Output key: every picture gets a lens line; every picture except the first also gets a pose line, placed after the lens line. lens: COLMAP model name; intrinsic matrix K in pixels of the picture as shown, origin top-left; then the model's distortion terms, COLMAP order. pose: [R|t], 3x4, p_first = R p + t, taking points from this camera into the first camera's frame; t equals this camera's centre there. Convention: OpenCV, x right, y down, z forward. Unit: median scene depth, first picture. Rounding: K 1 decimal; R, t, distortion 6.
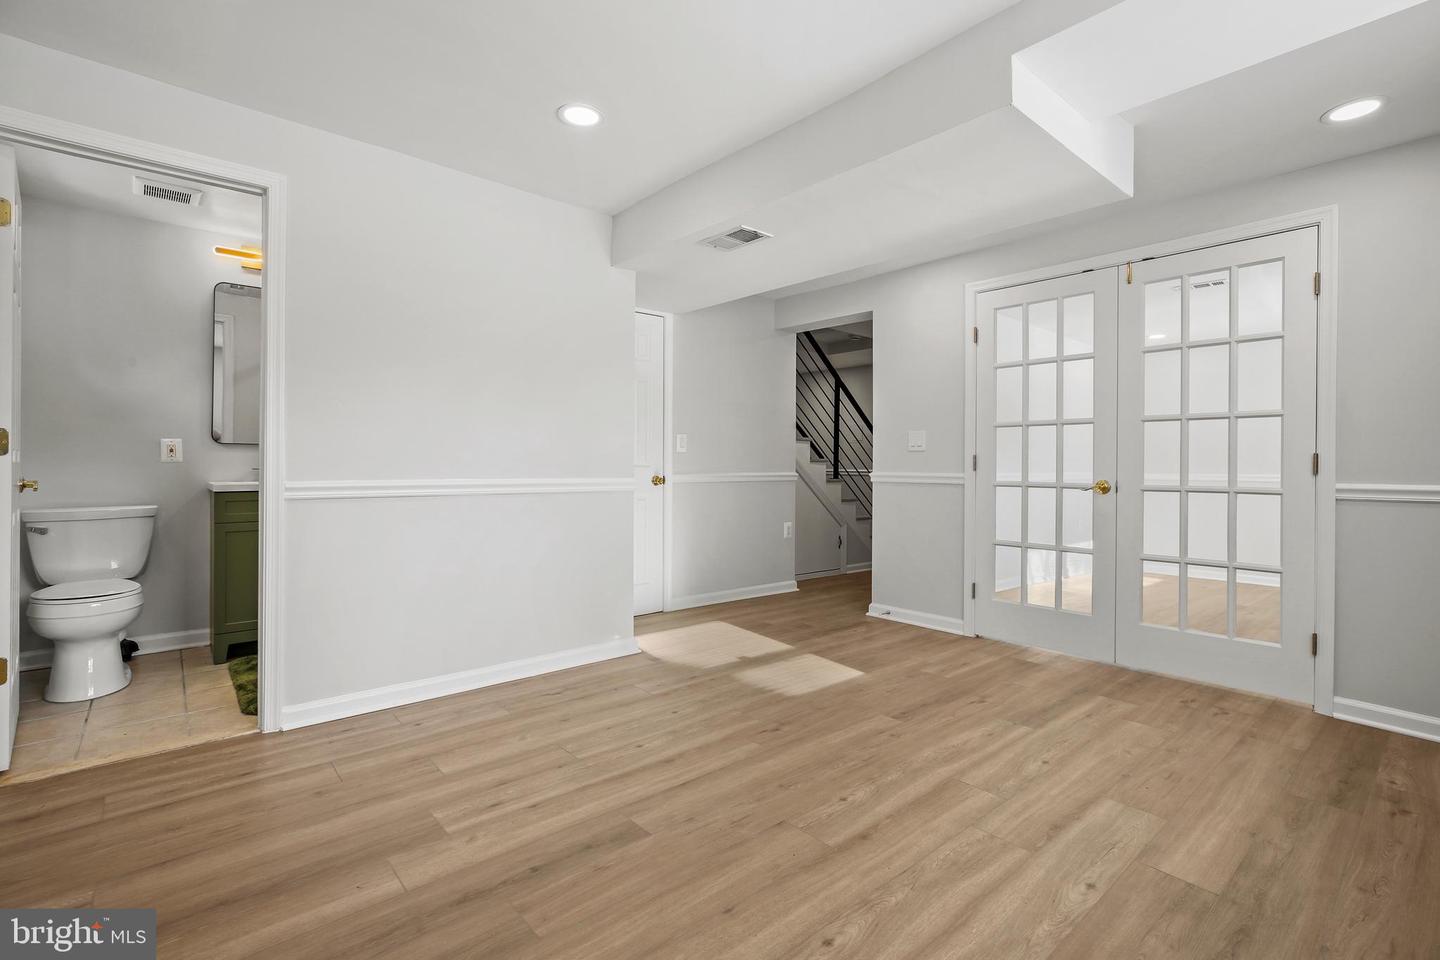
lens RADIAL K [[655.5, 0, 715.2], [0, 655.5, 465.9], [0, 0, 1]] dist [-0.028045, 0.013827]
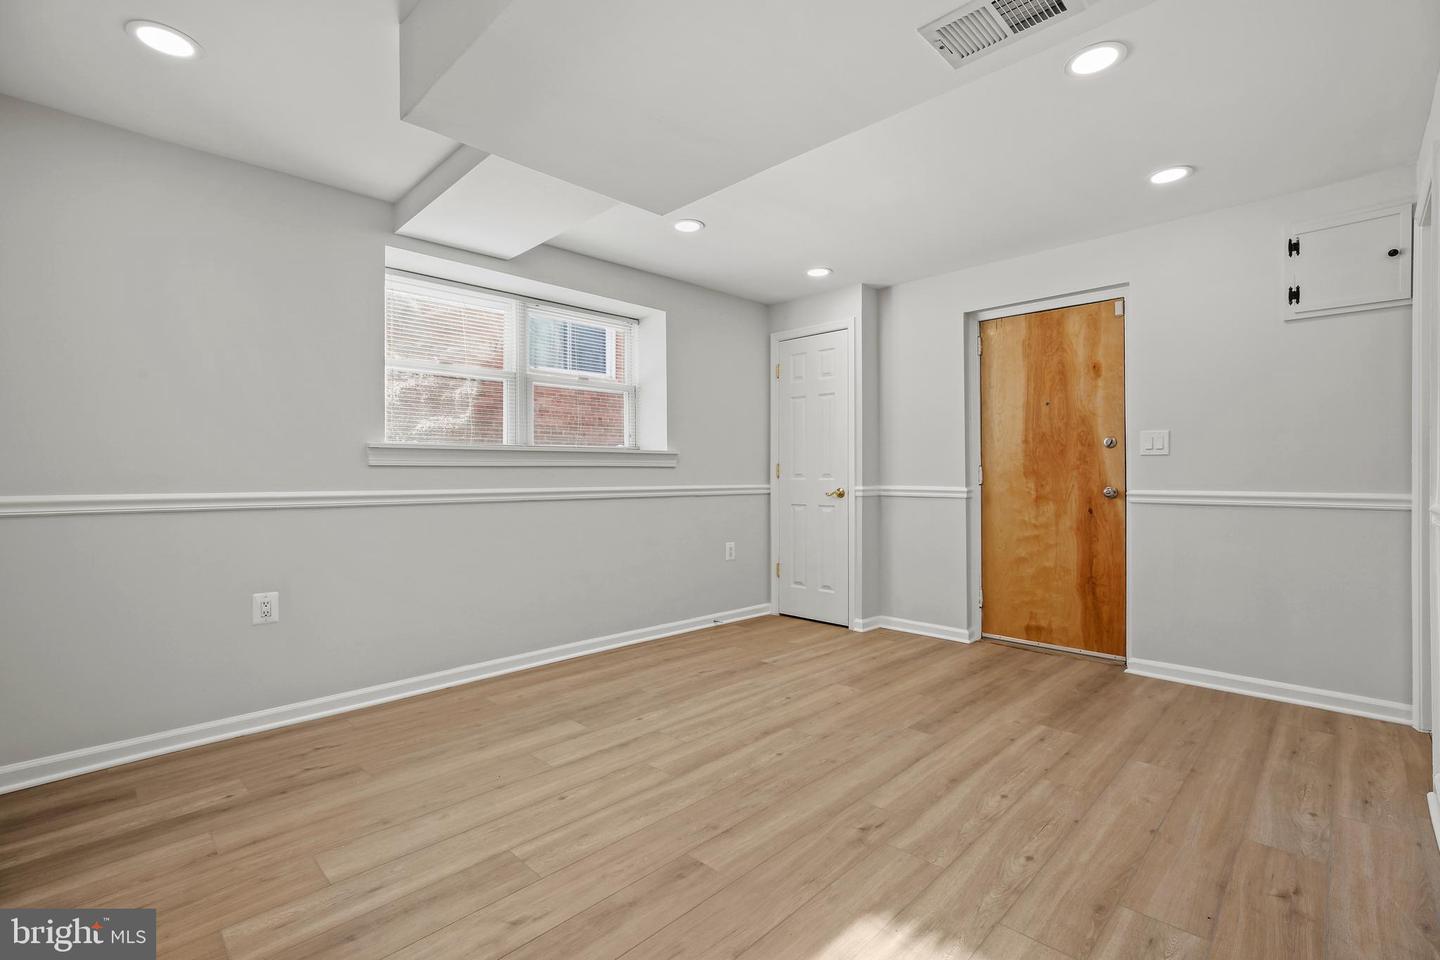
lens RADIAL K [[655.5, 0, 725.5], [0, 655.5, 477.9], [0, 0, 1]] dist [-0.028045, 0.013827]
pose [[-0.995245, -0.006260, -0.097197, 0.335512], [-0.006865, 0.999959, 0.005883, -0.006643], [0.097156, 0.006522, -0.995248, 1.761833]]
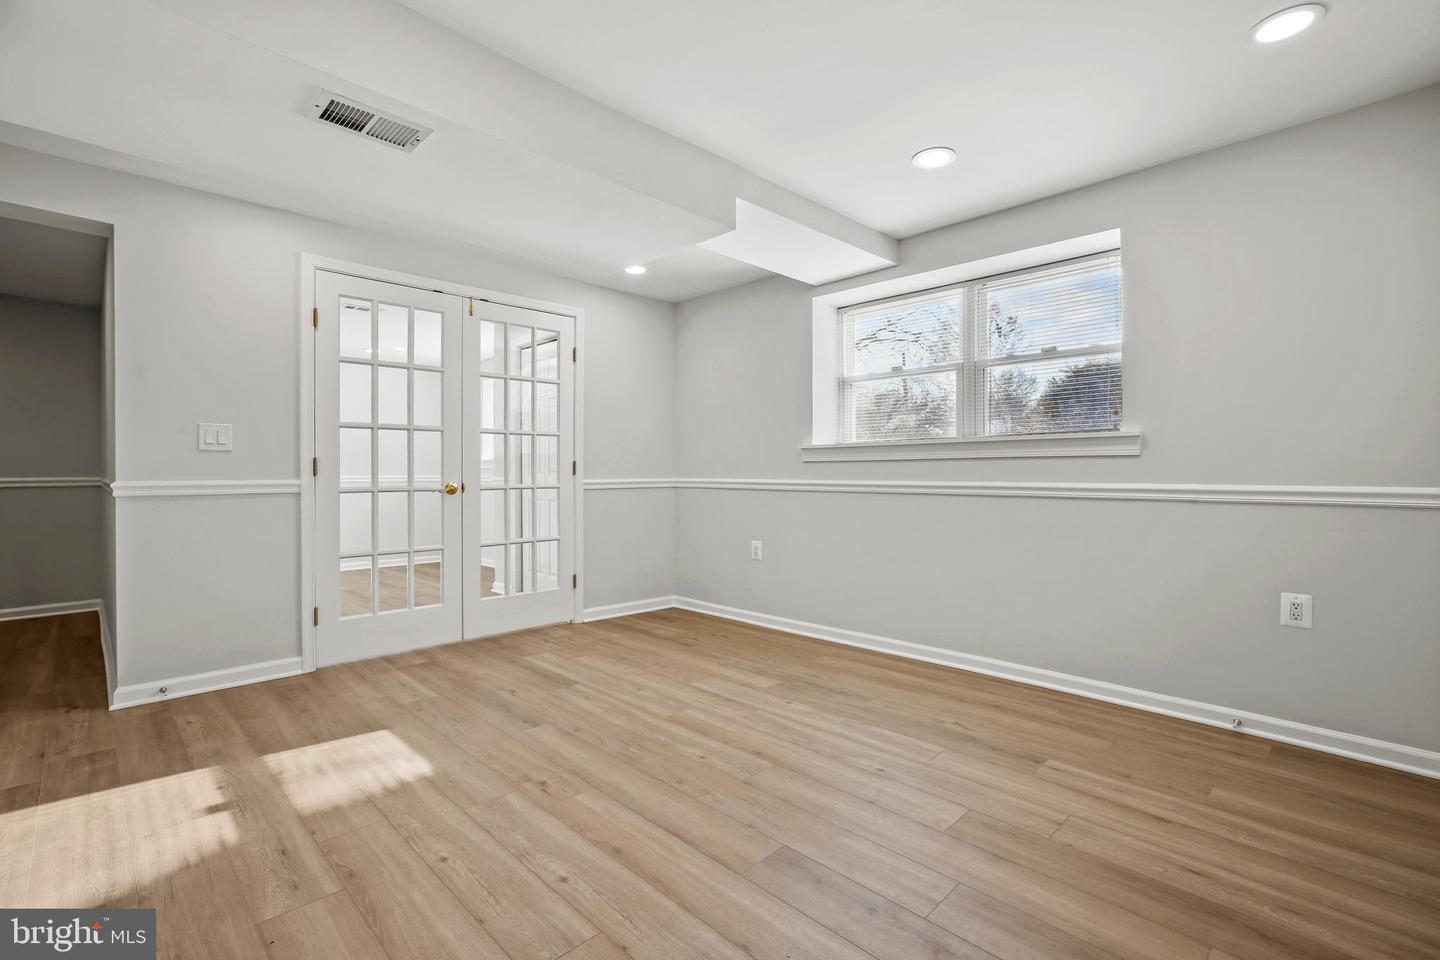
lens RADIAL K [[655.5, 0, 717.5], [0, 655.5, 474.8], [0, 0, 1]] dist [-0.028045, 0.013827]
pose [[-0.073503, -0.014030, 0.997196, -0.774213], [0.002411, 0.999896, 0.014246, -0.008337], [-0.997292, 0.003452, -0.073461, 0.848074]]
